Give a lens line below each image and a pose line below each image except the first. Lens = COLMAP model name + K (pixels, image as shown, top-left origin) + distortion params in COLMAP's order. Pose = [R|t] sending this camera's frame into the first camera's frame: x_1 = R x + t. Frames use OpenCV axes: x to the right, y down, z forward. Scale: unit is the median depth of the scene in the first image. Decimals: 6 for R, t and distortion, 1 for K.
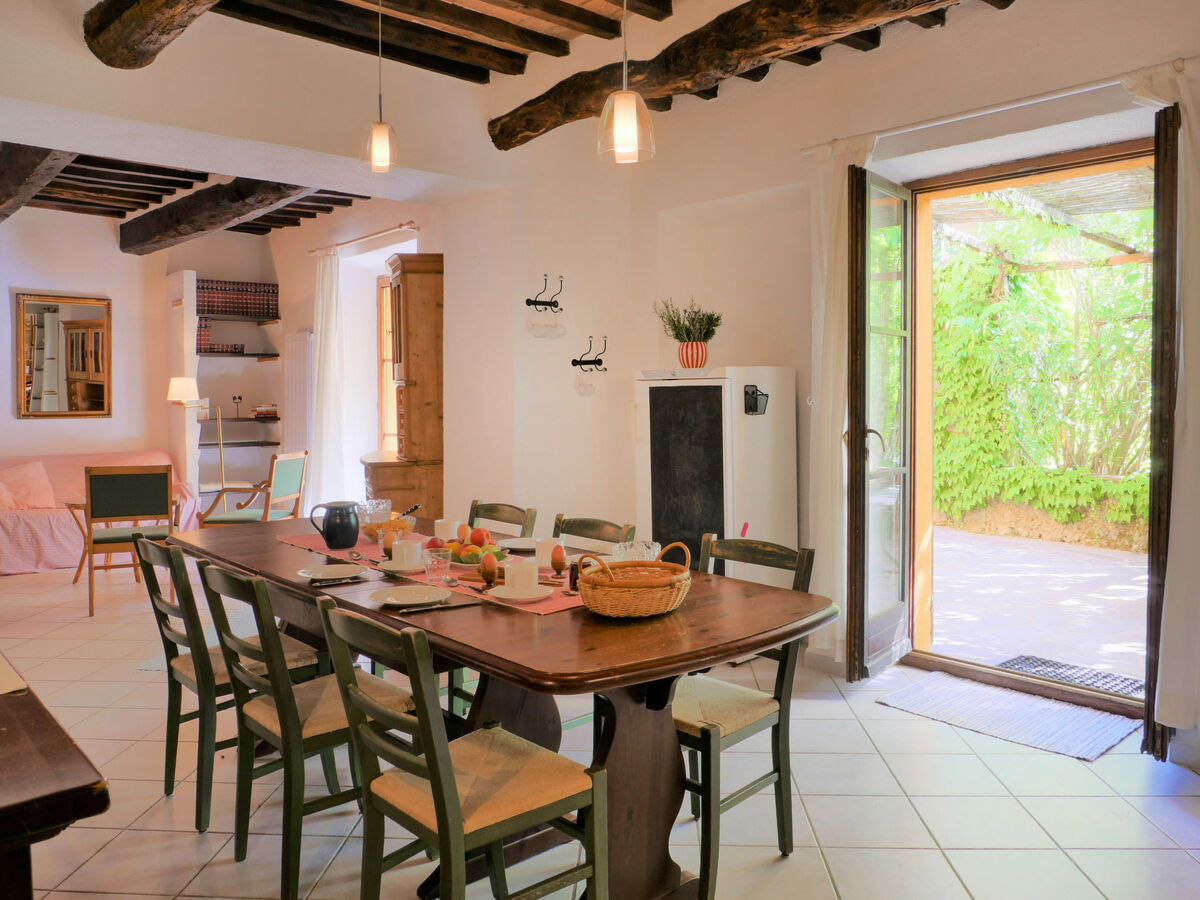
lens RADIAL K [[916.2, 0, 600.2], [0, 916.2, 416.6], [0, 0, 1]] dist [-0.037125, -0.002470]
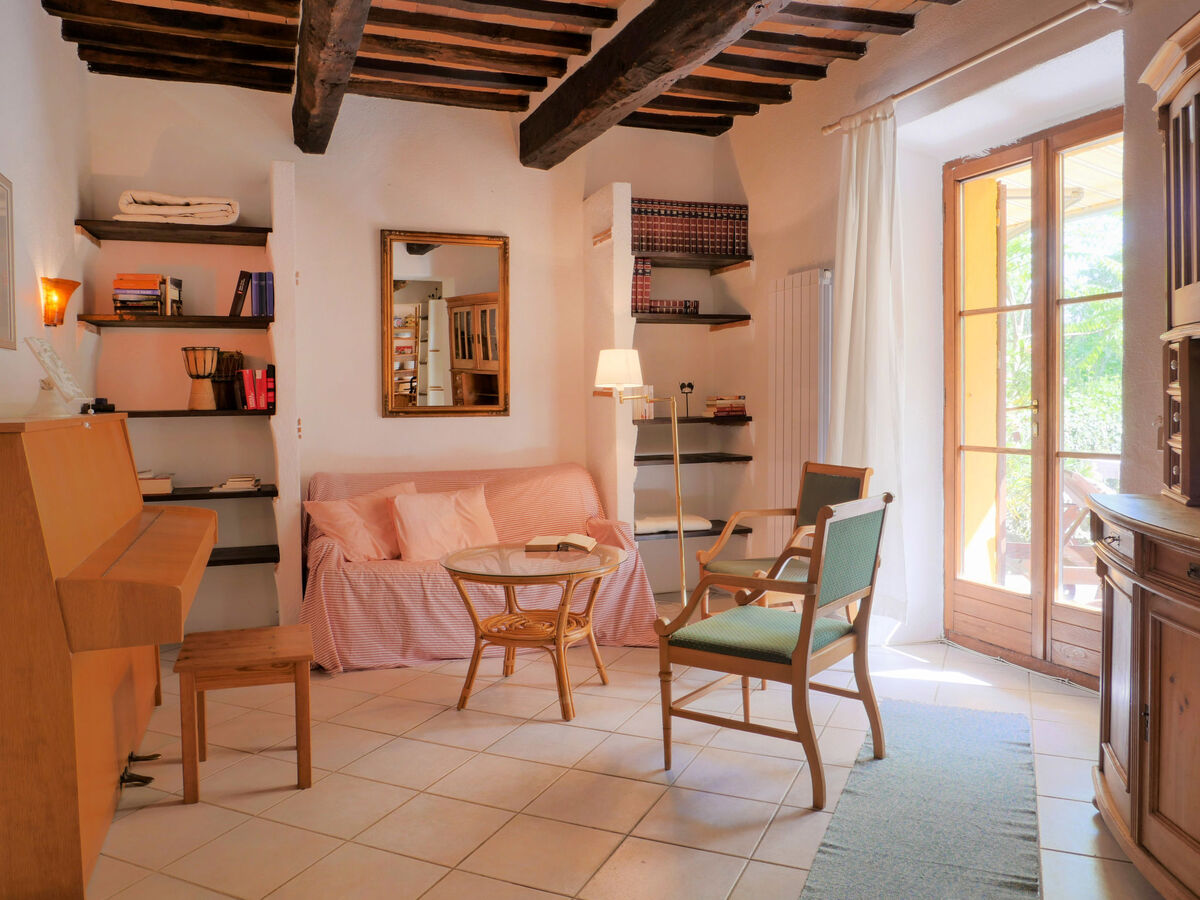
lens RADIAL K [[870.8, 0, 600.0], [0, 870.8, 450.0], [0, 0, 1]] dist [-0.039781, 0.008240]
pose [[0.933413, 0.017025, -0.358401, -0.242161], [-0.004241, 0.999327, 0.036427, 0.002663], [0.358780, -0.032481, 0.932857, 0.417871]]
